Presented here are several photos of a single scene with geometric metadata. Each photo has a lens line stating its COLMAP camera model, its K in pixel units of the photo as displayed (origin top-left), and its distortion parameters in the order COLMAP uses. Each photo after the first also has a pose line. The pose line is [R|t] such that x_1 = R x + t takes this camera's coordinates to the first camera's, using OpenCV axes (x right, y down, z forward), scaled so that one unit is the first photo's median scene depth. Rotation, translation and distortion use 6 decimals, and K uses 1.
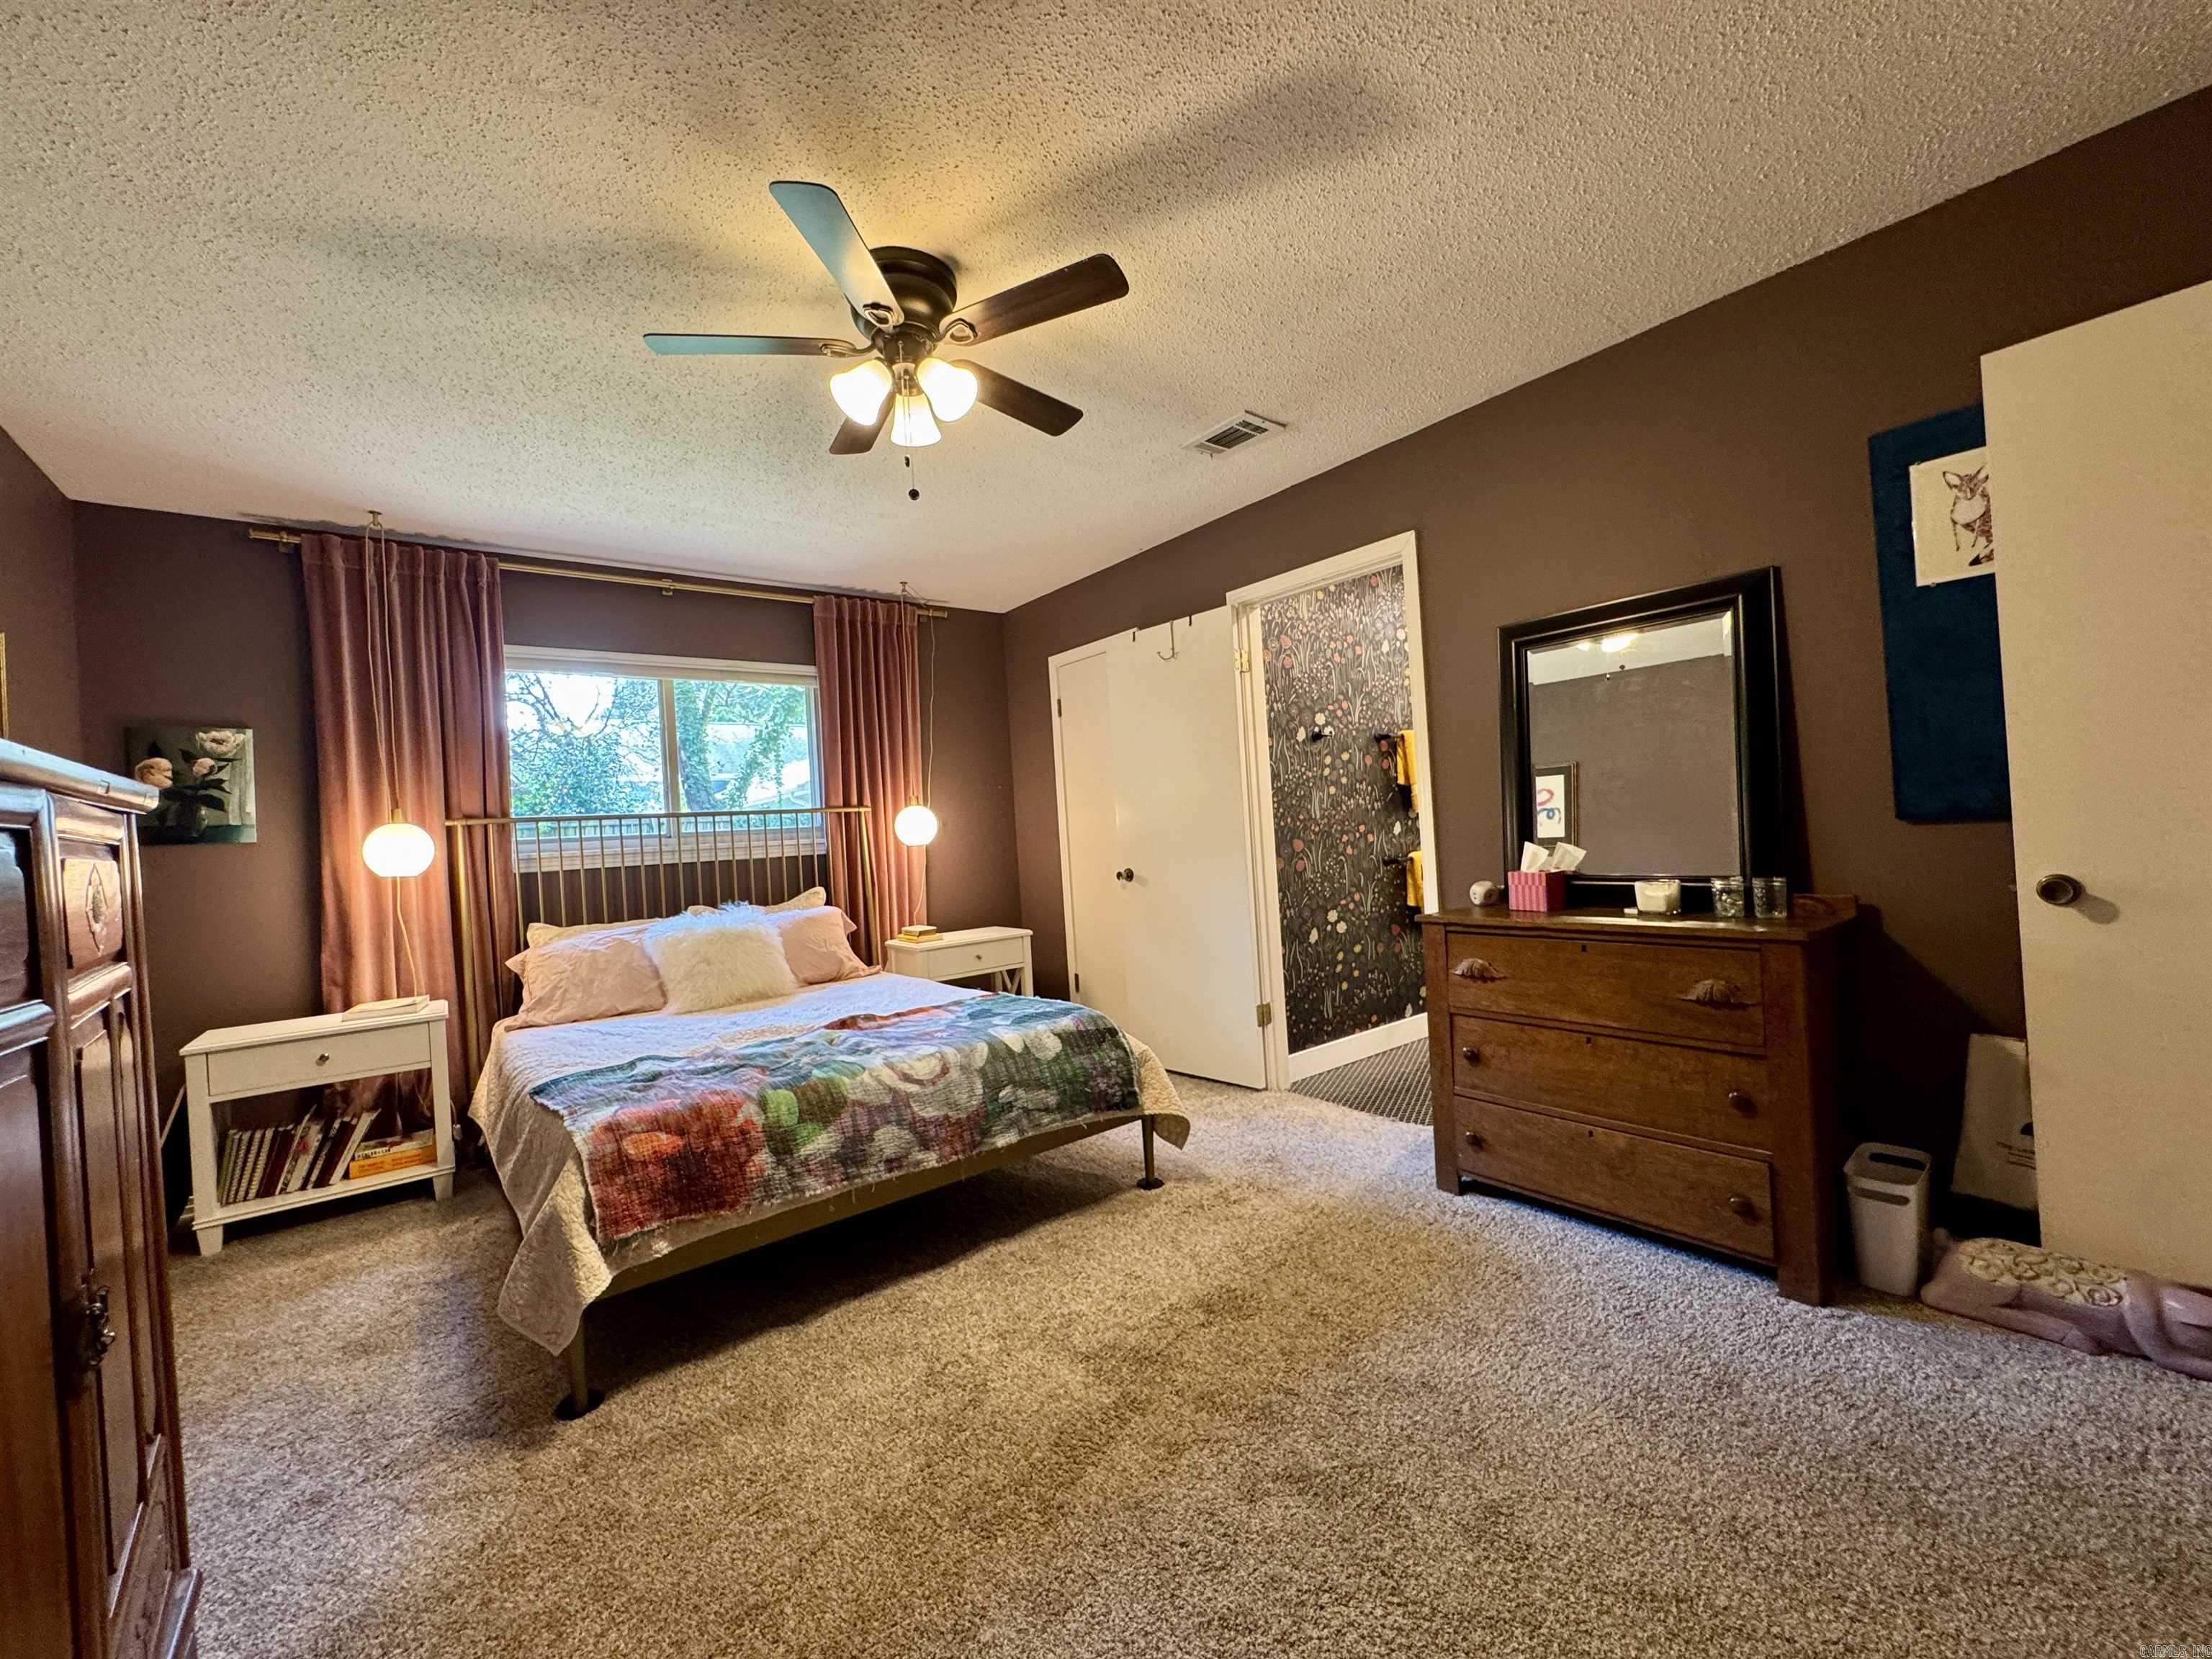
lens RADIAL K [[887.4, 0, 1100.9], [0, 887.4, 832.1], [0, 0, 1]] dist [-0.003987, 0.000816]
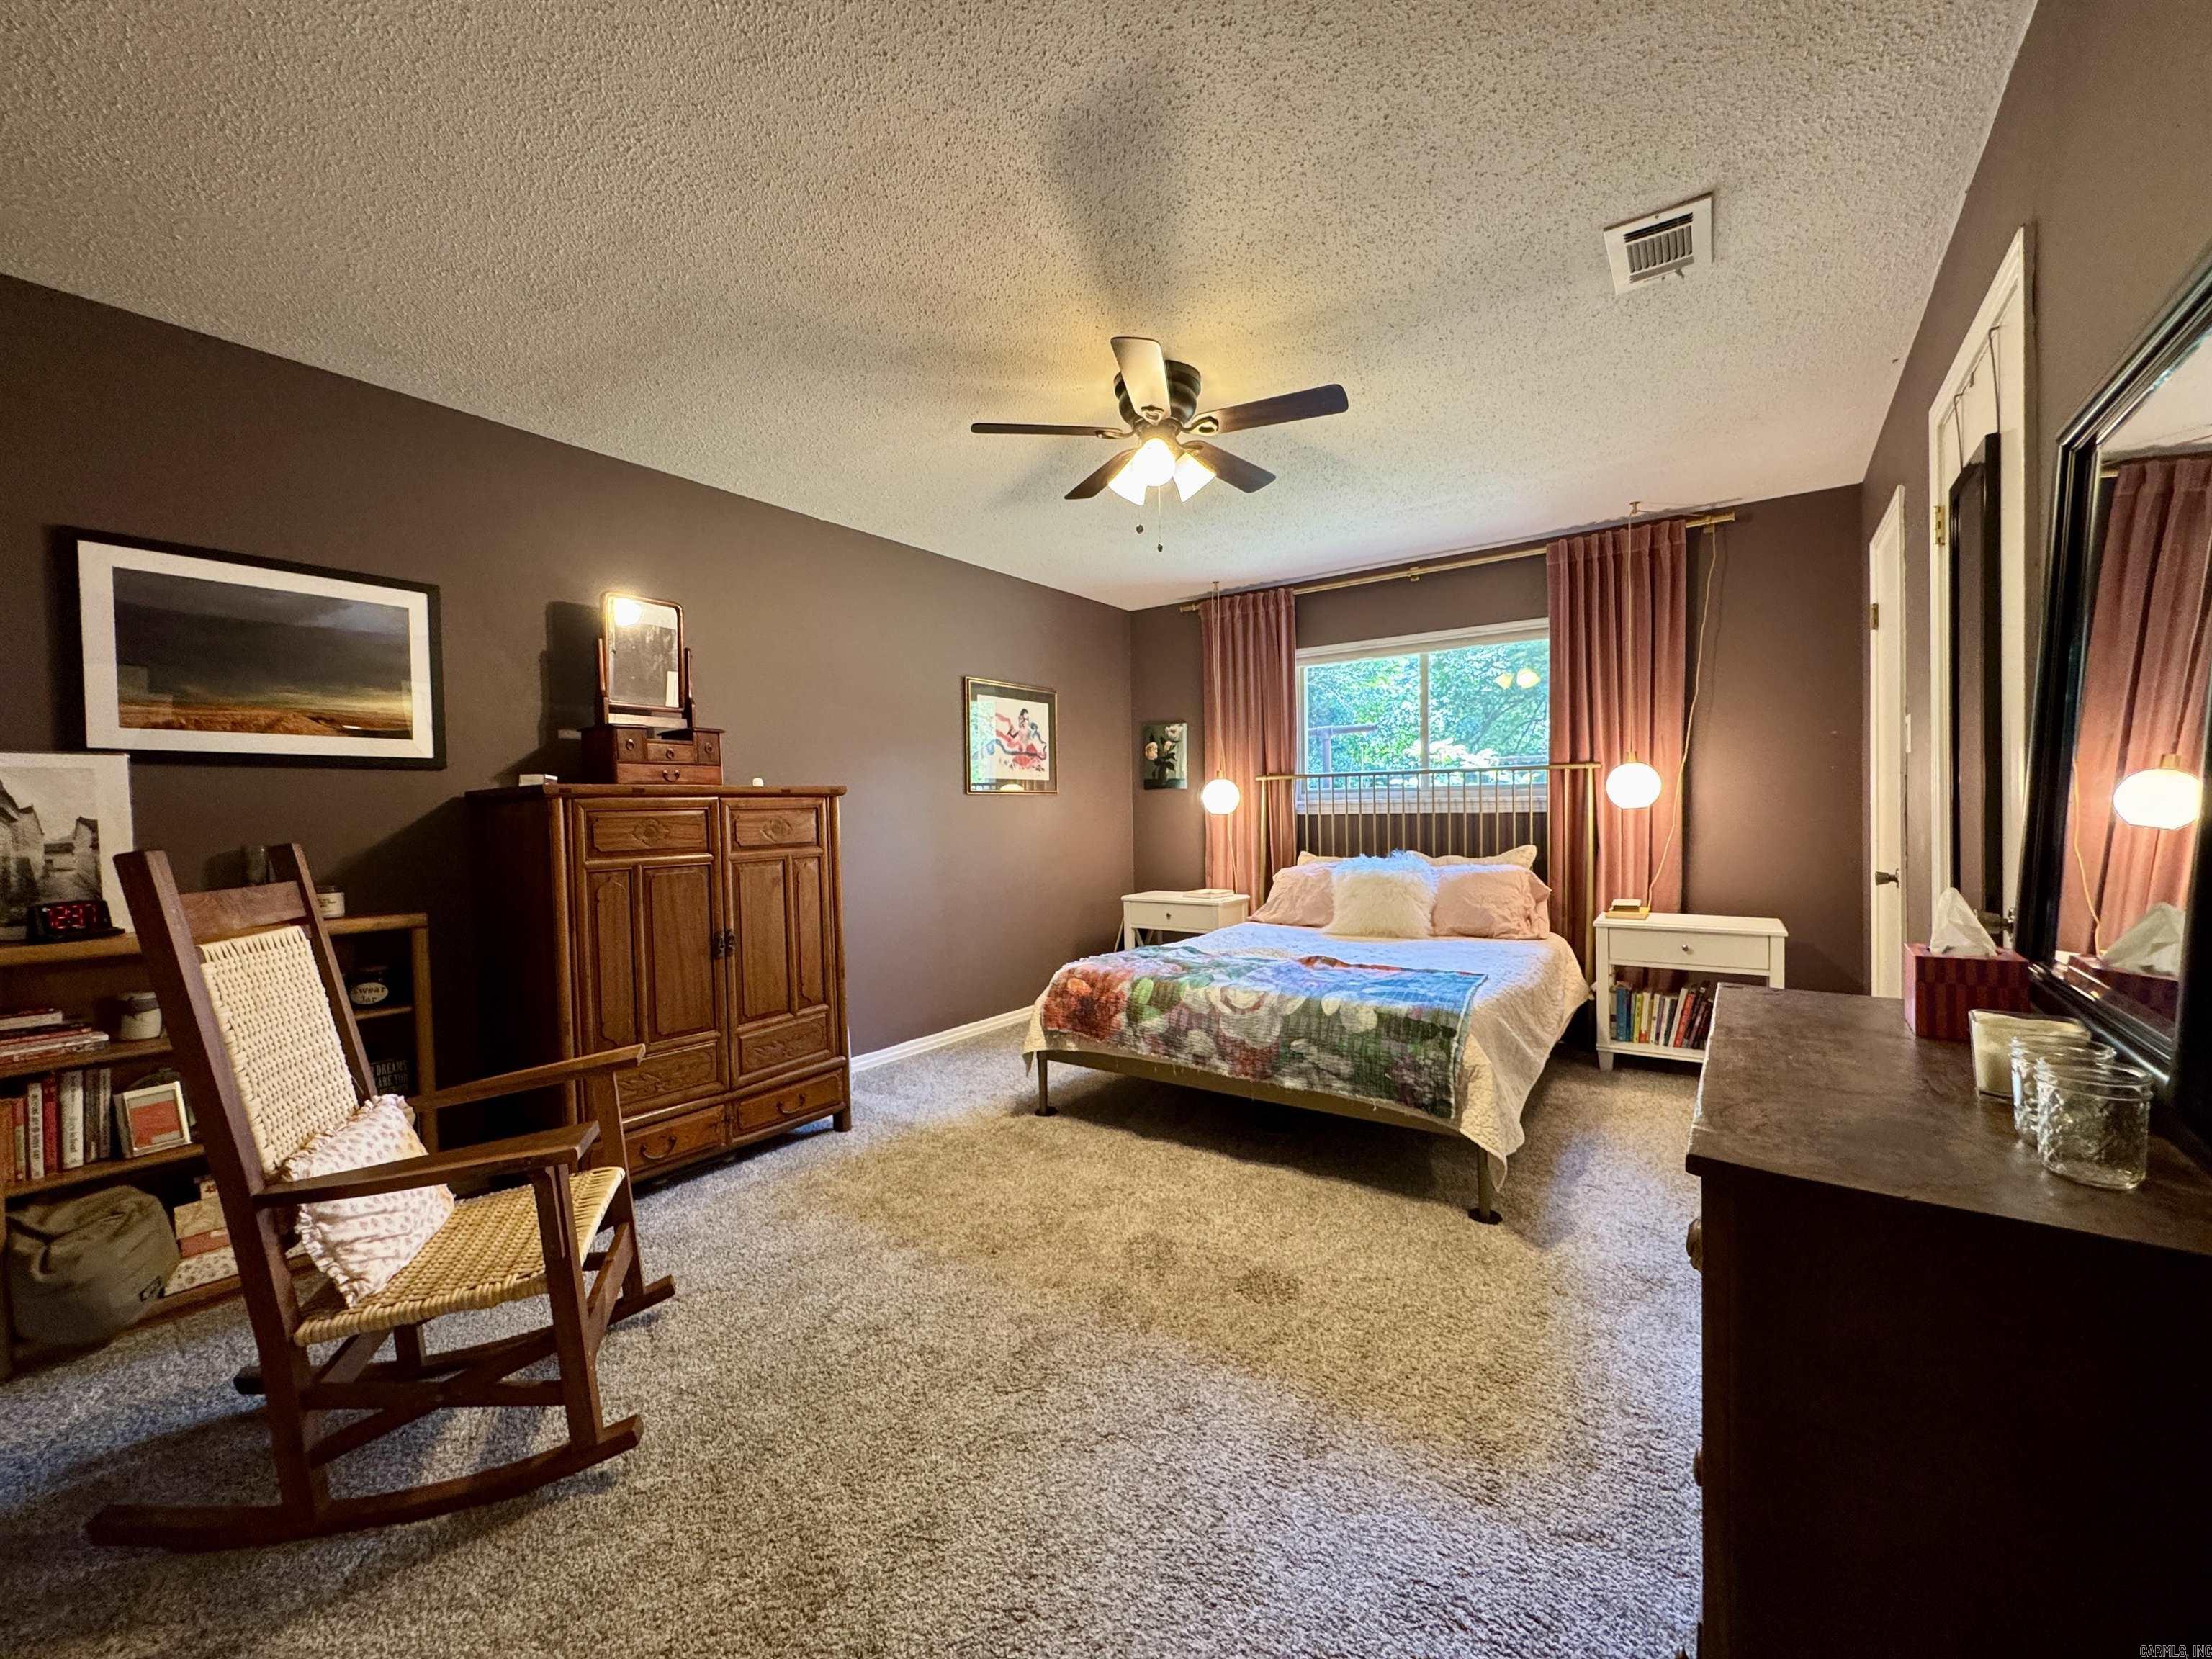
lens RADIAL K [[887.4, 0, 1110.7], [0, 887.4, 839.0], [0, 0, 1]] dist [-0.003987, 0.000816]
pose [[0.280180, 0.087305, -0.955969, 0.805409], [0.002982, 0.995772, 0.091814, -0.060248], [0.959943, -0.028576, 0.278735, 0.436519]]
